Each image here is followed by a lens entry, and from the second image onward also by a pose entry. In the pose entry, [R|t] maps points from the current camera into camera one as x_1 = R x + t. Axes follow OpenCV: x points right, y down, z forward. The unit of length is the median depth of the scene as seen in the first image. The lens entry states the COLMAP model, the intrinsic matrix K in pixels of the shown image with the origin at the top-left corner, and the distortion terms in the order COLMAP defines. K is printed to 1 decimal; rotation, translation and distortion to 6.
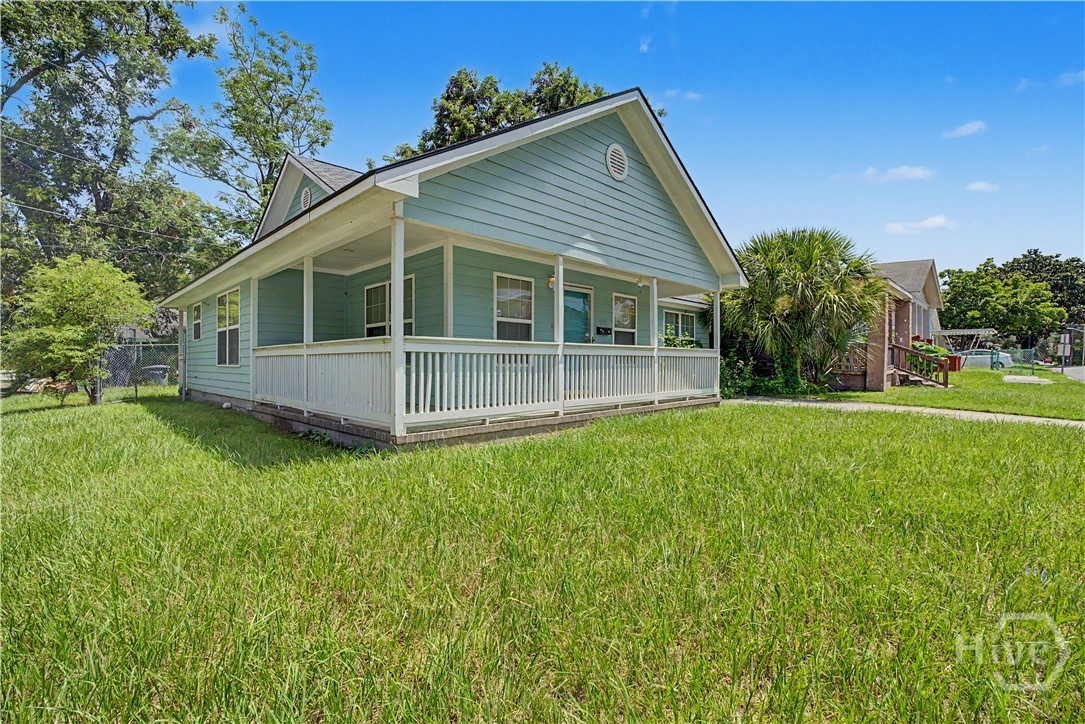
lens RADIAL K [[471.8, 0, 533.5], [0, 471.8, 356.6], [0, 0, 1]] dist [-0.004703, -0.001602]
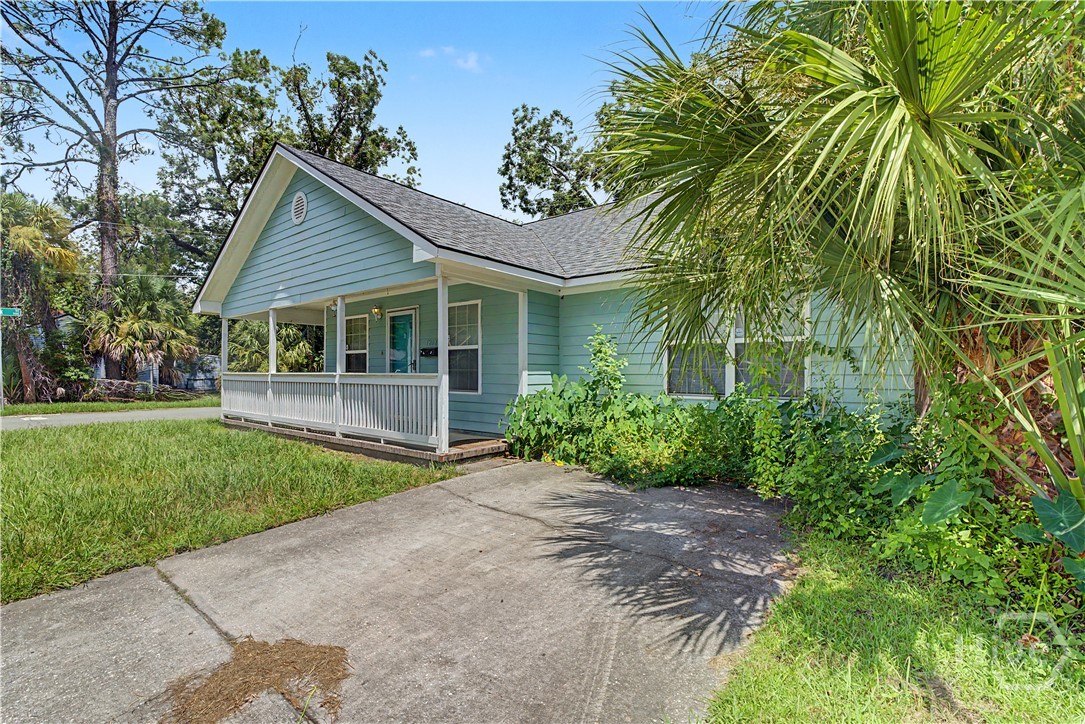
lens RADIAL K [[471.8, 0, 539.7], [0, 471.8, 364.7], [0, 0, 1]] dist [-0.004703, -0.001602]
pose [[0.132795, -0.015082, -0.991029, 1.291518], [0.009592, 0.999857, -0.013931, -0.022272], [0.991097, -0.007656, 0.132921, 1.355725]]
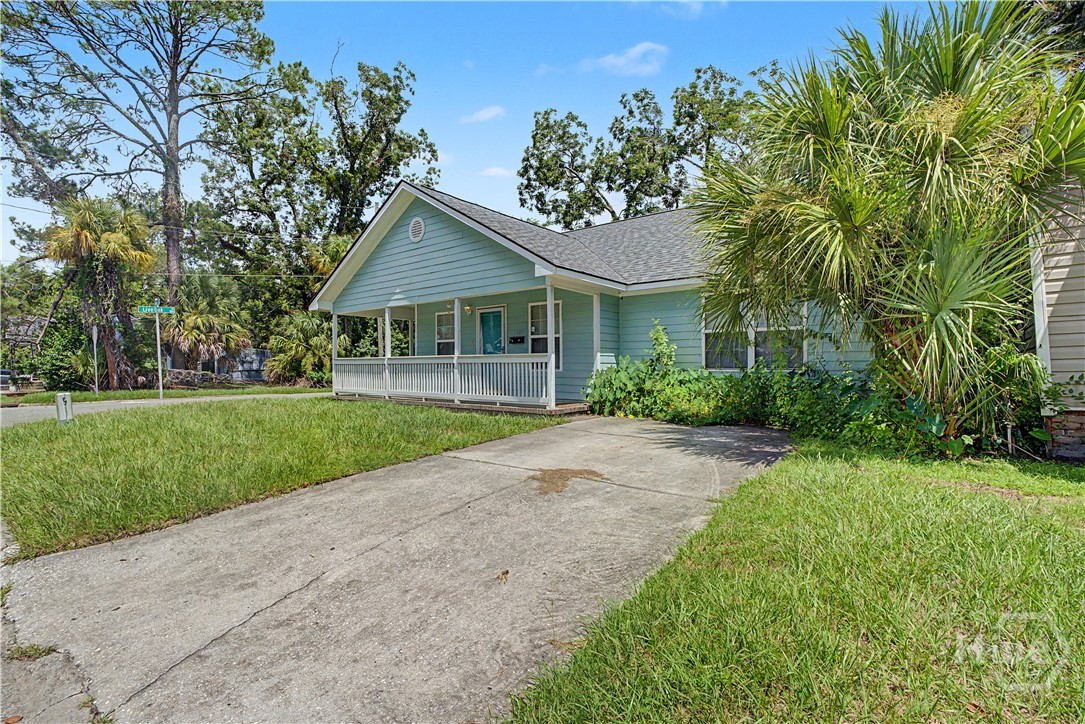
lens RADIAL K [[471.8, 0, 542.1], [0, 471.8, 363.8], [0, 0, 1]] dist [-0.004703, -0.001602]
pose [[0.136204, -0.002672, -0.990677, 1.592470], [0.014458, 0.999895, -0.000709, 0.004000], [0.990575, -0.014227, 0.136228, 1.131998]]
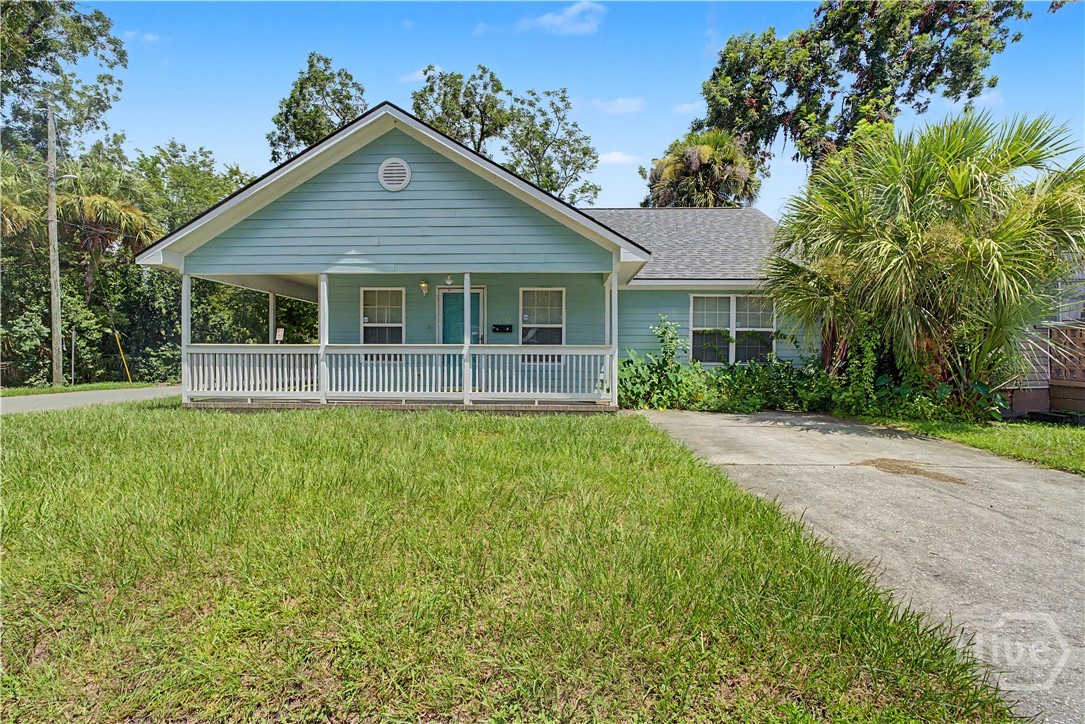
lens RADIAL K [[471.8, 0, 536.1], [0, 471.8, 360.9], [0, 0, 1]] dist [-0.004703, -0.001602]
pose [[0.678547, 0.009639, -0.734493, 1.143356], [0.002094, 0.999884, 0.015055, -0.002977], [0.734554, -0.011754, 0.678449, 0.485588]]
